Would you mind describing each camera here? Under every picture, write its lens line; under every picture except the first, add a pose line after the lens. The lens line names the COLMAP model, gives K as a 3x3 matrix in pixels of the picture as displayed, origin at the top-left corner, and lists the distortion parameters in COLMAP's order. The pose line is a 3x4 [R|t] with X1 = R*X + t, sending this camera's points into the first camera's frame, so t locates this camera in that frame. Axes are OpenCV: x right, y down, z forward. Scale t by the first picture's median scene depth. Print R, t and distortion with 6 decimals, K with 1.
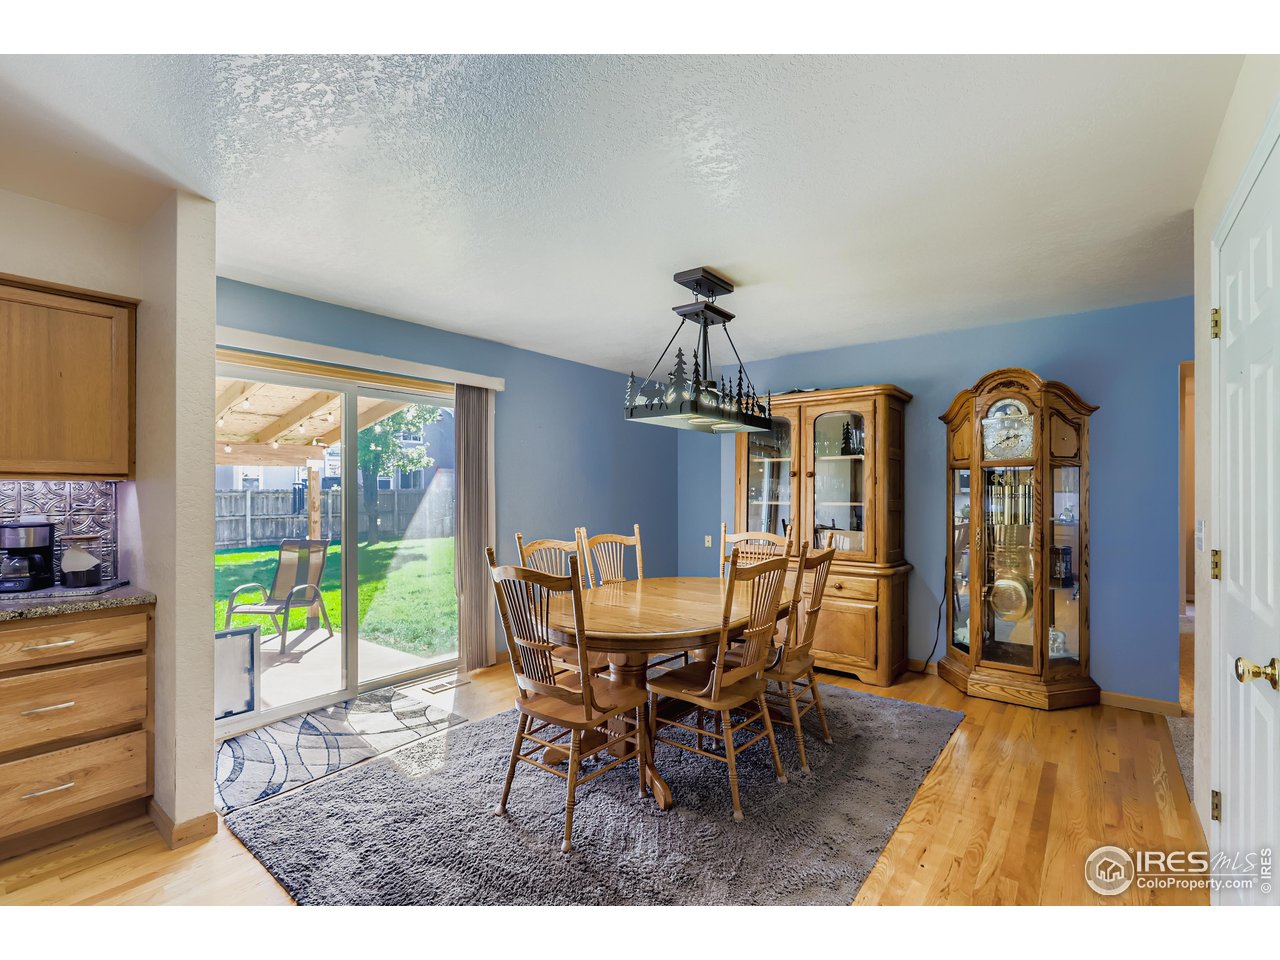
lens RADIAL K [[574.3, 0, 639.0], [0, 574.3, 494.2], [0, 0, 1]] dist [-0.016509, 0.000209]
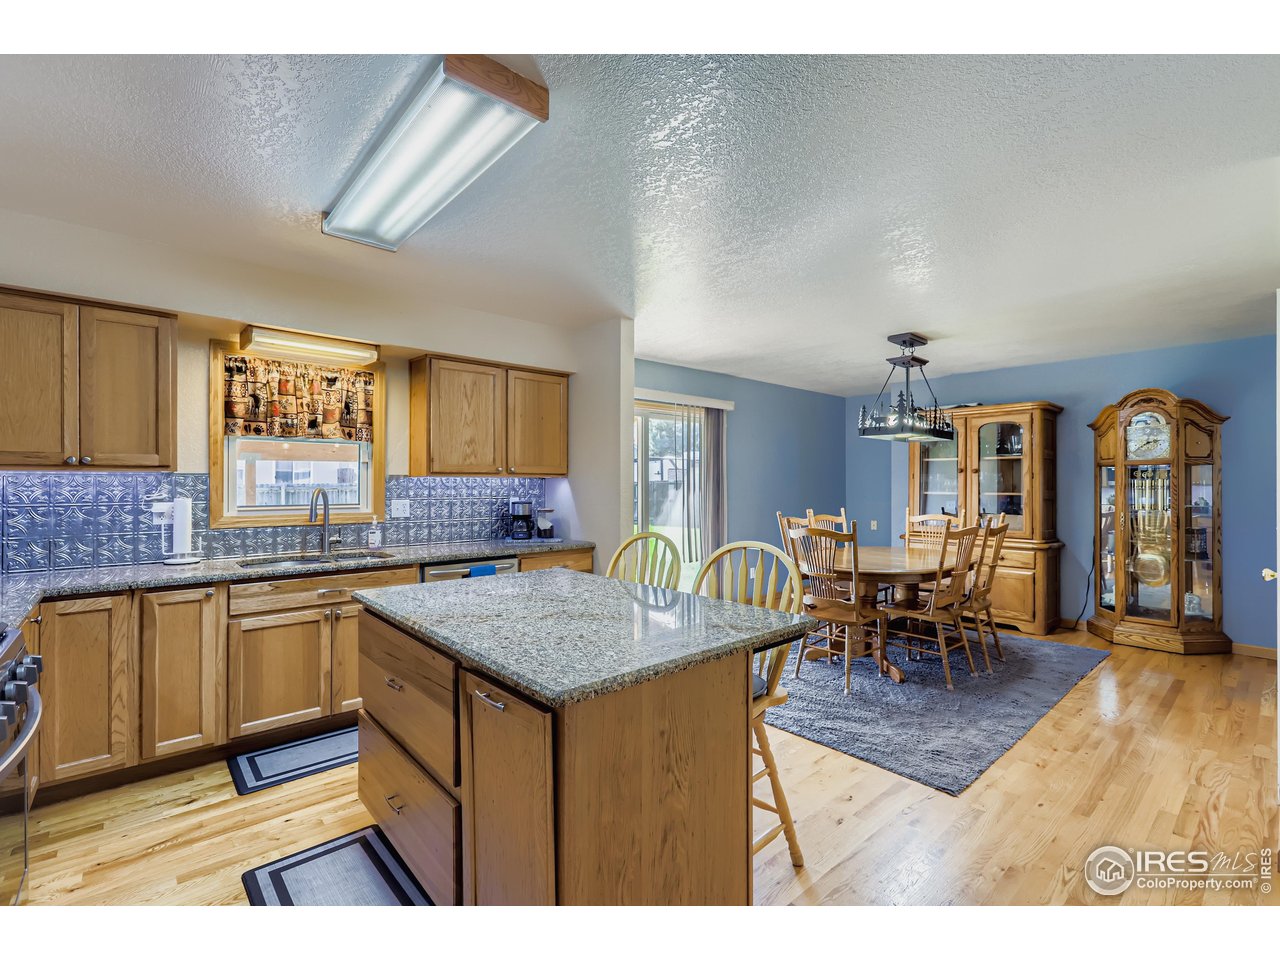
lens RADIAL K [[576.0, 0, 638.9], [0, 576.0, 483.9], [0, 0, 1]] dist [-0.011839, 0.000310]
pose [[0.984561, 0.000512, -0.175042, -0.253566], [-0.001479, 0.999984, -0.005393, 0.003023], [0.175037, 0.005569, 0.984546, -0.459623]]
